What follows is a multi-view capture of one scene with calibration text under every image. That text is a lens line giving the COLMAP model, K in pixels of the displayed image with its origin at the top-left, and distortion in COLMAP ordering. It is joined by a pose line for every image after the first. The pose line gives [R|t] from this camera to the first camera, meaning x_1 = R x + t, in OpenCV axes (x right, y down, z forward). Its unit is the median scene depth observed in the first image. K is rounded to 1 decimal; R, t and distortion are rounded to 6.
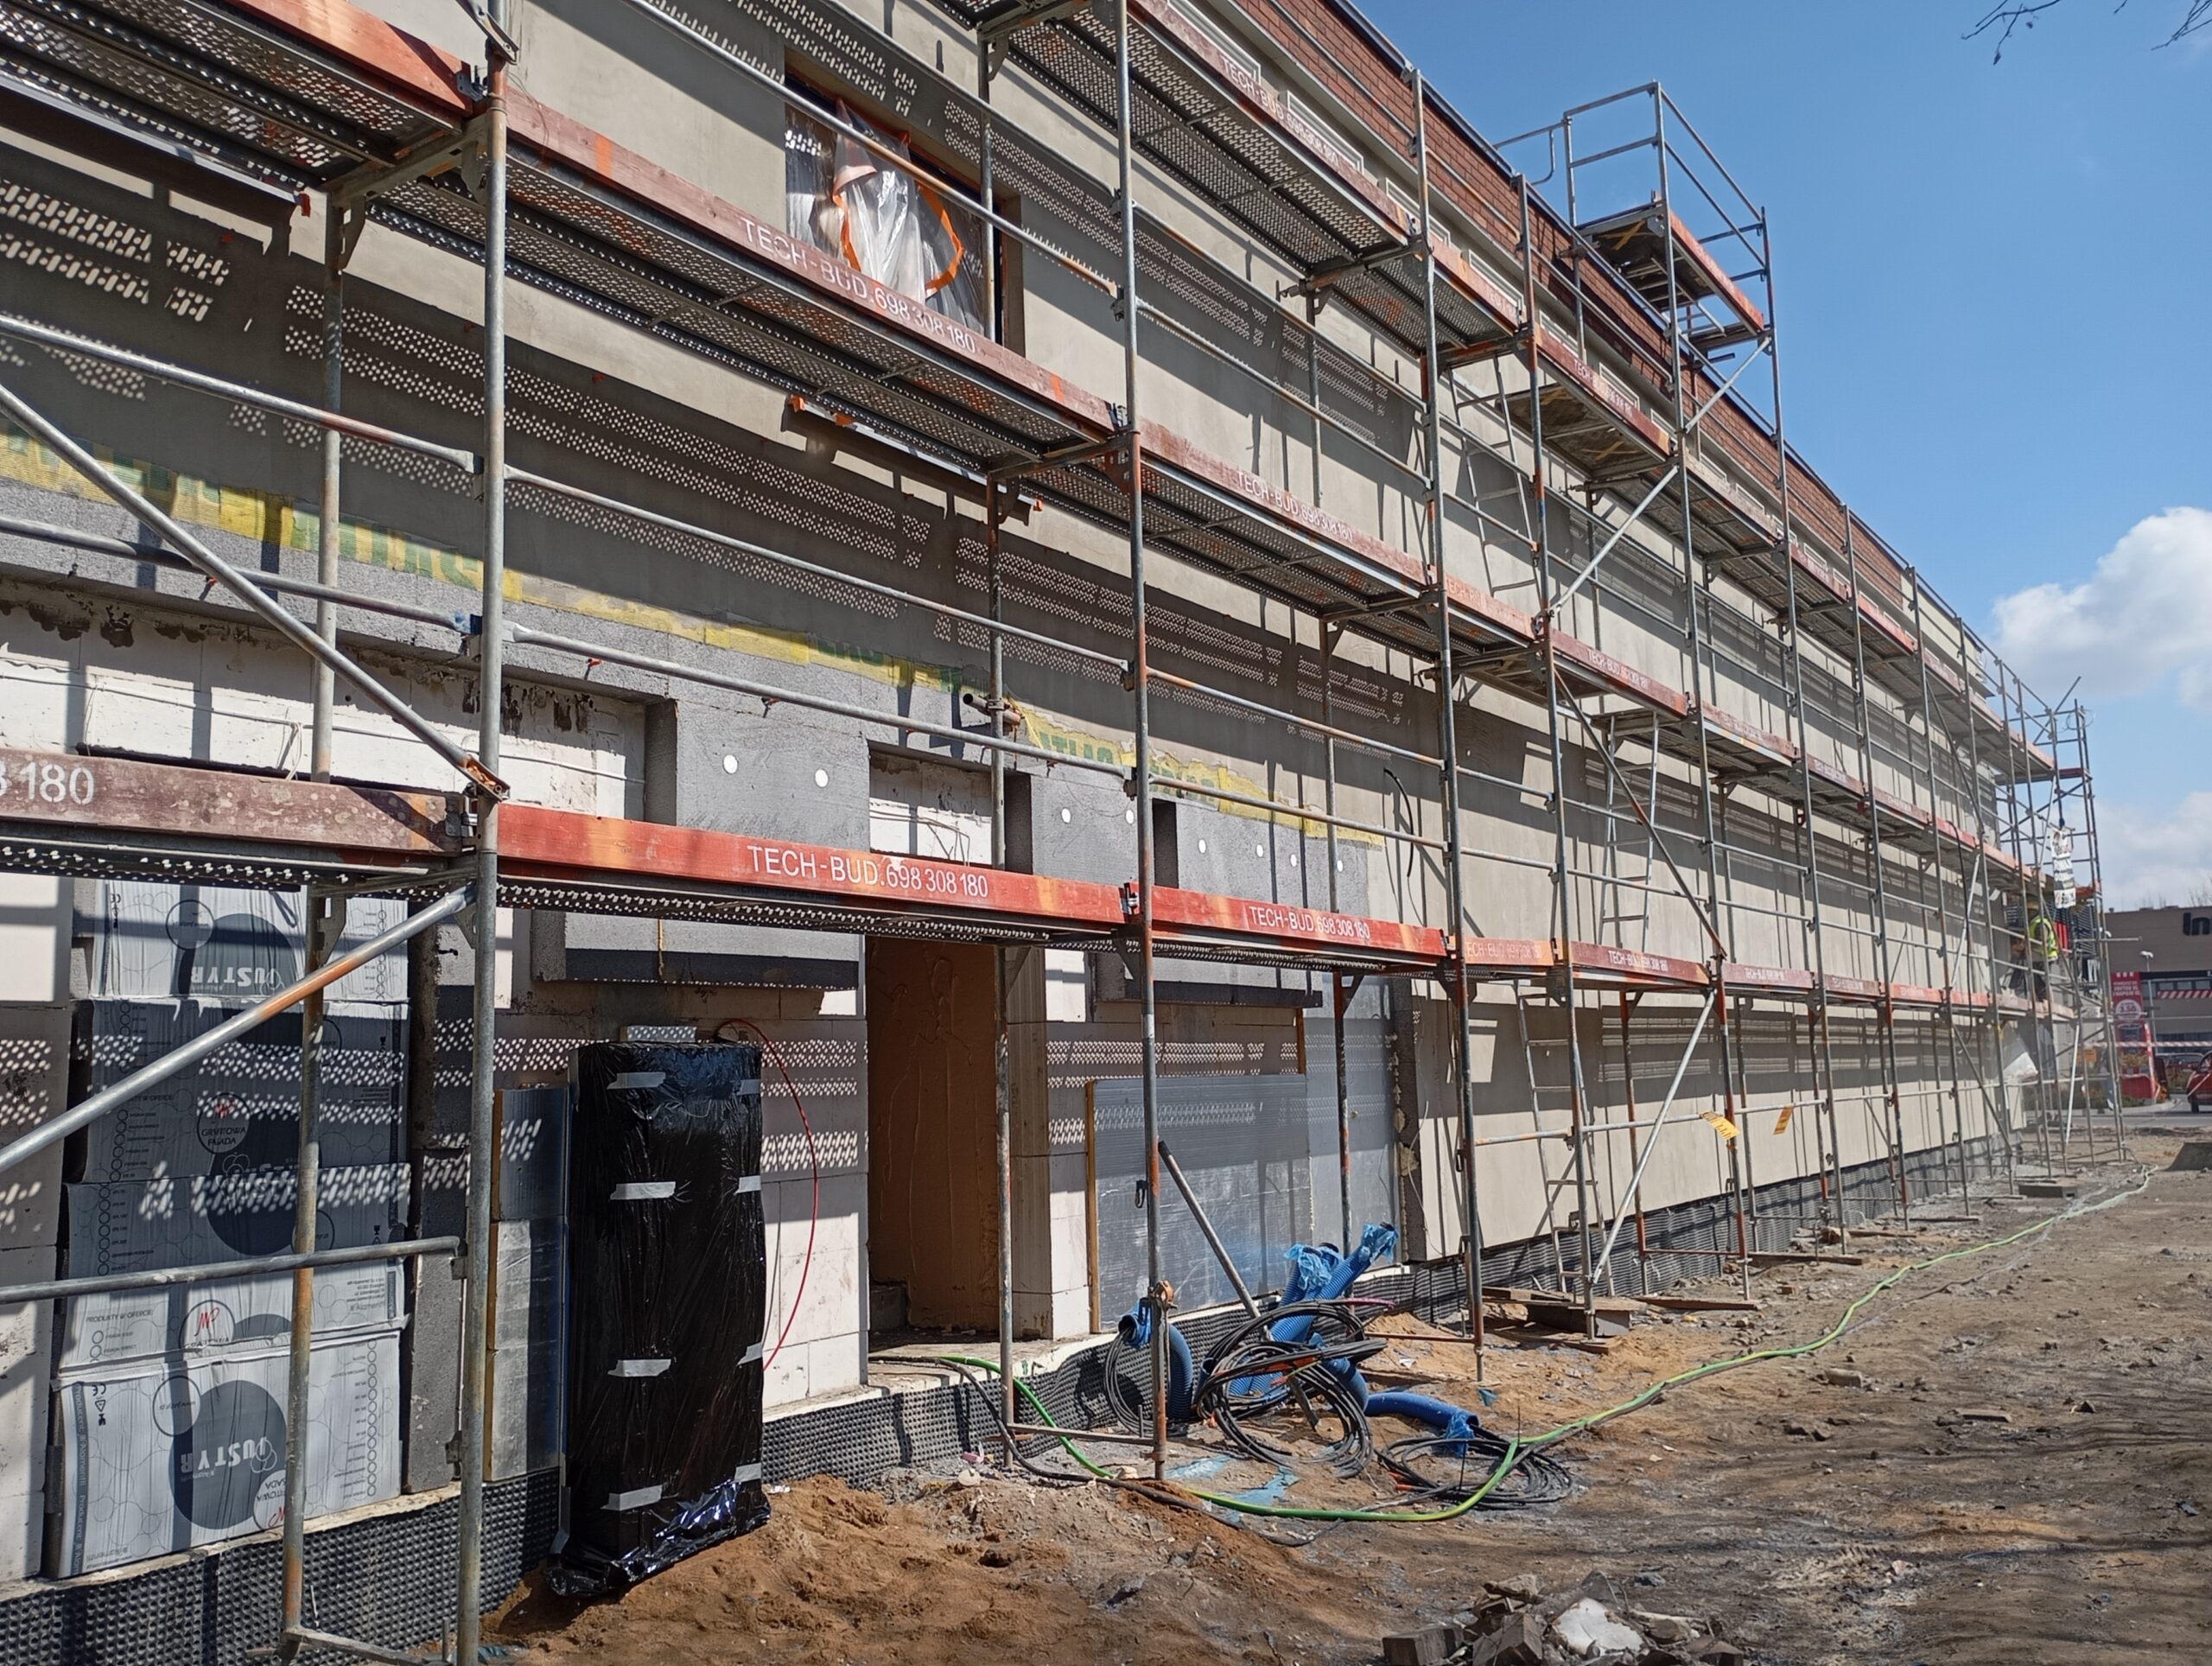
lens RADIAL K [[1811.6, 0, 1102.9], [0, 1811.6, 835.0], [0, 0, 1]] dist [0.064662, -0.073828]
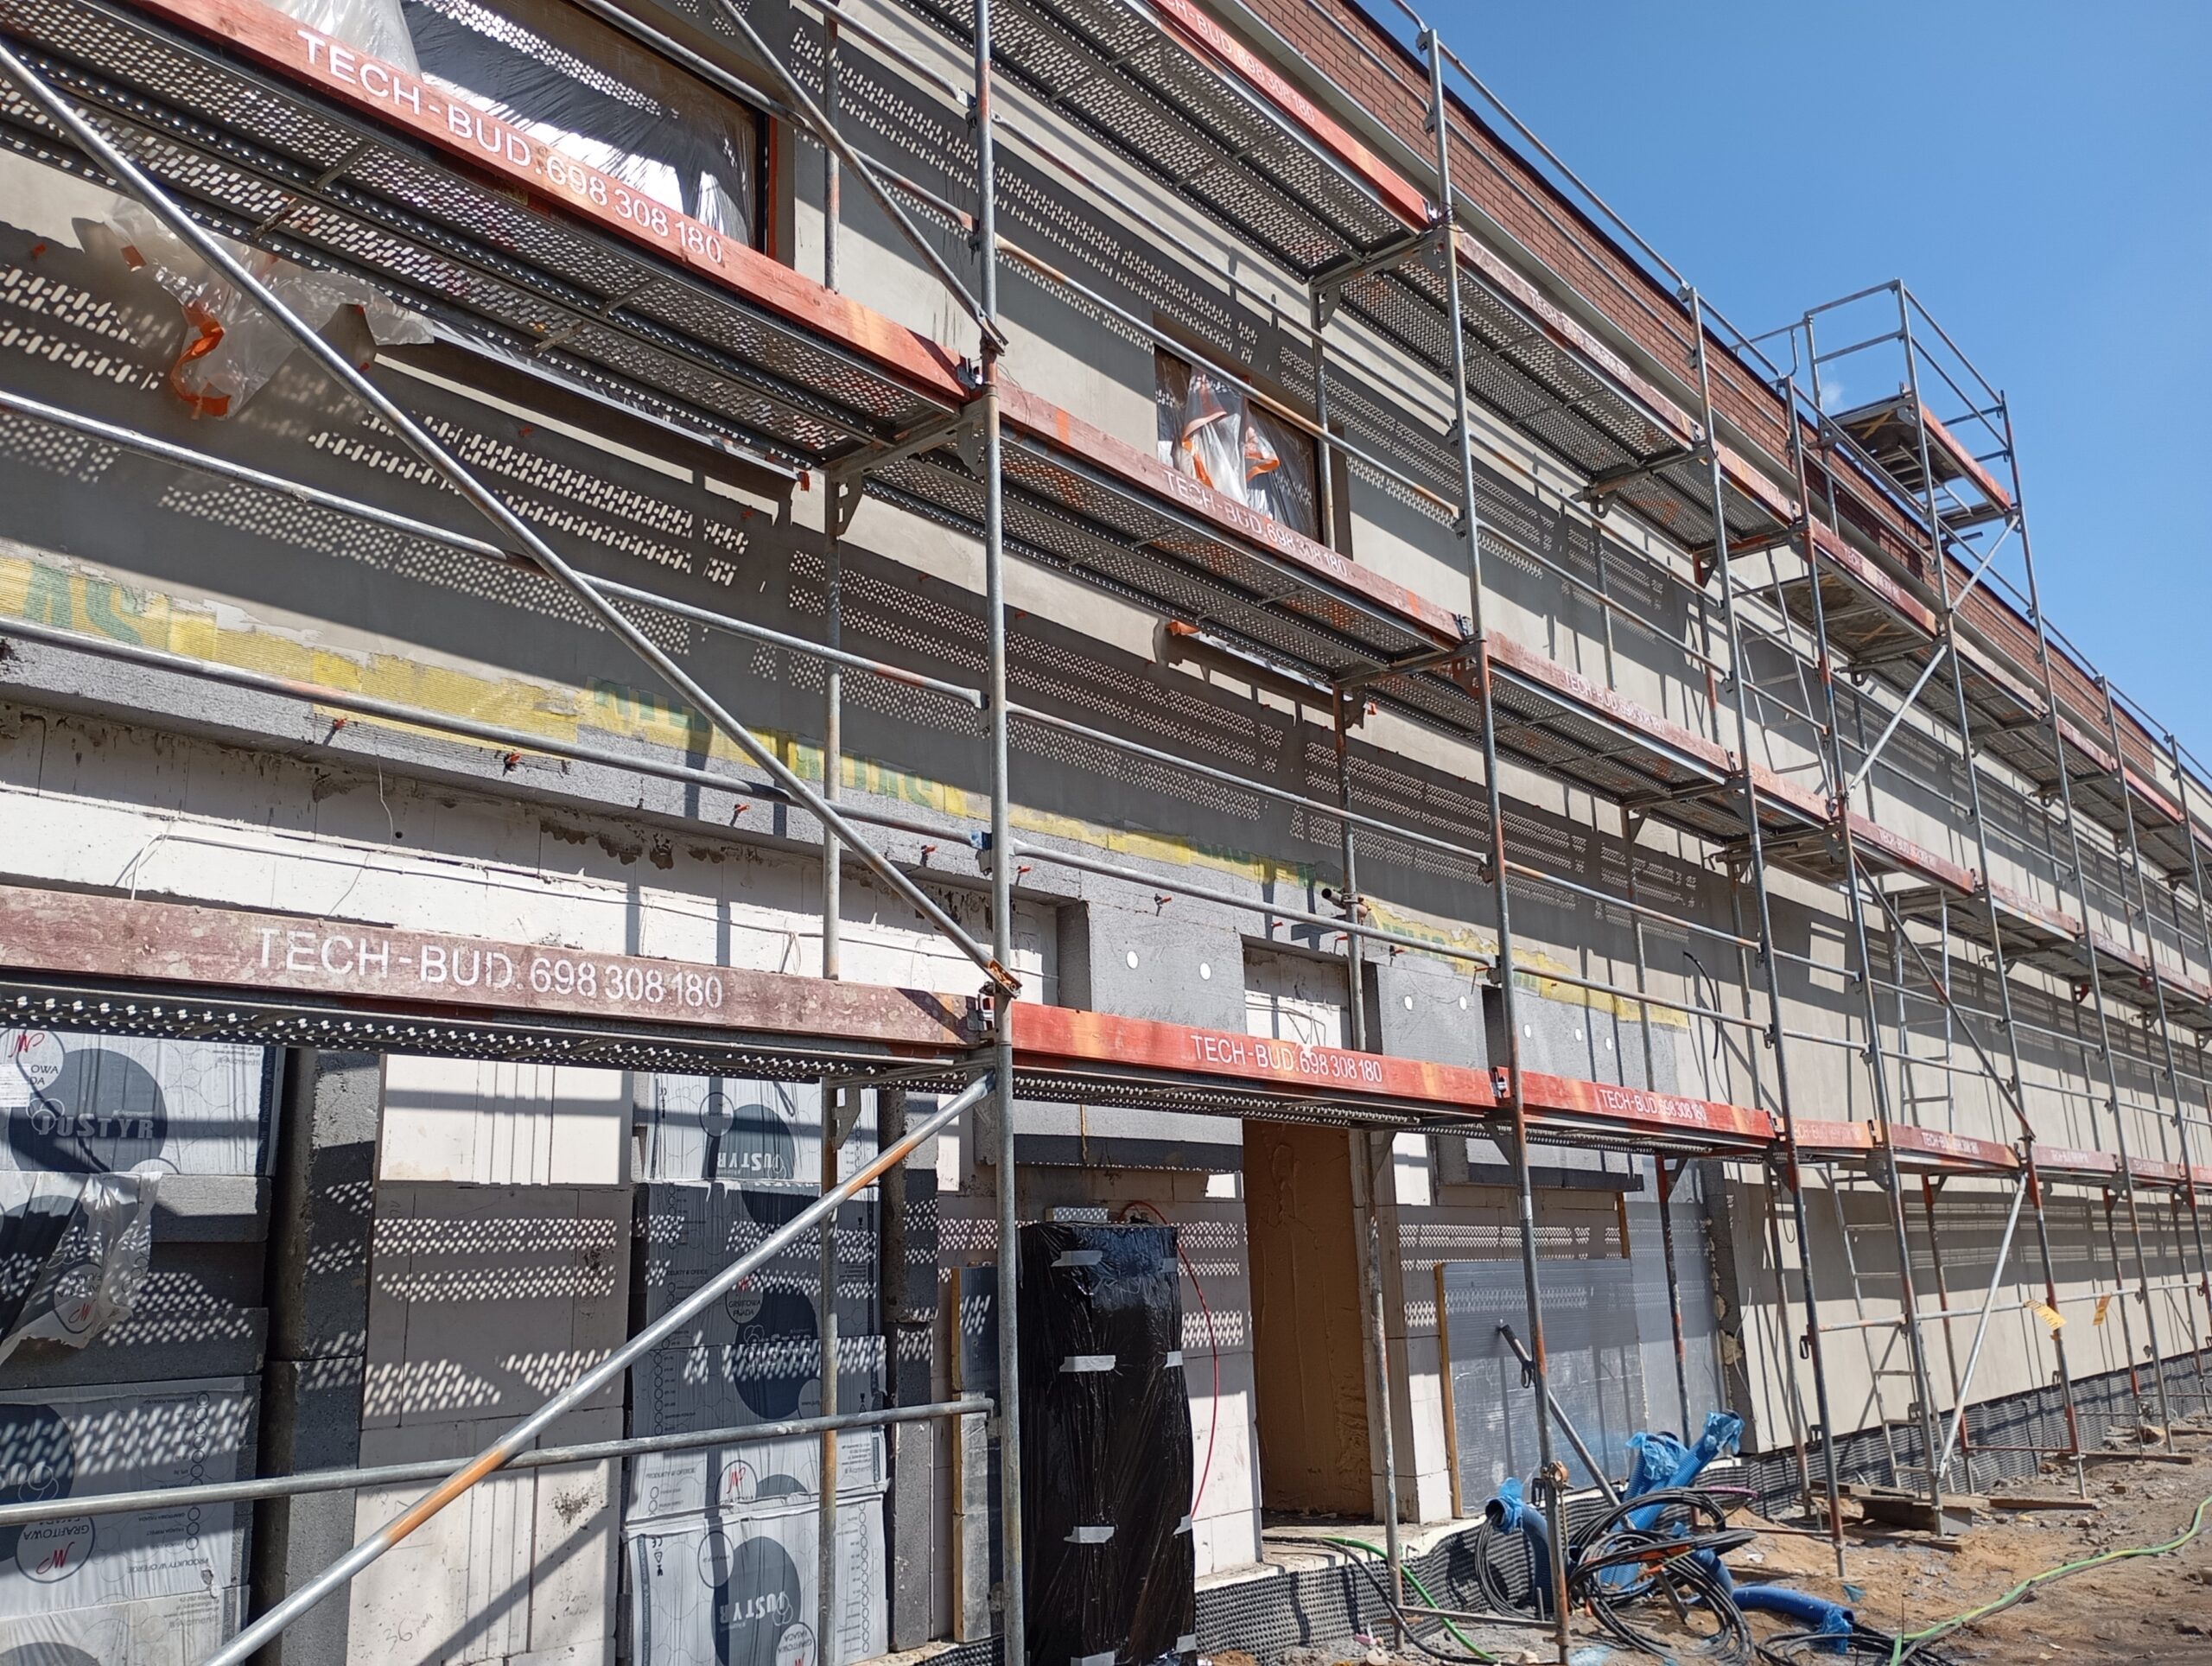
lens RADIAL K [[1811.6, 0, 1097.7], [0, 1811.6, 851.1], [0, 0, 1]] dist [0.064662, -0.073828]
pose [[0.995232, -0.024654, -0.094372, -0.105248], [0.015606, 0.995313, -0.095442, -0.000998], [0.096282, 0.093514, 0.990951, -0.062187]]
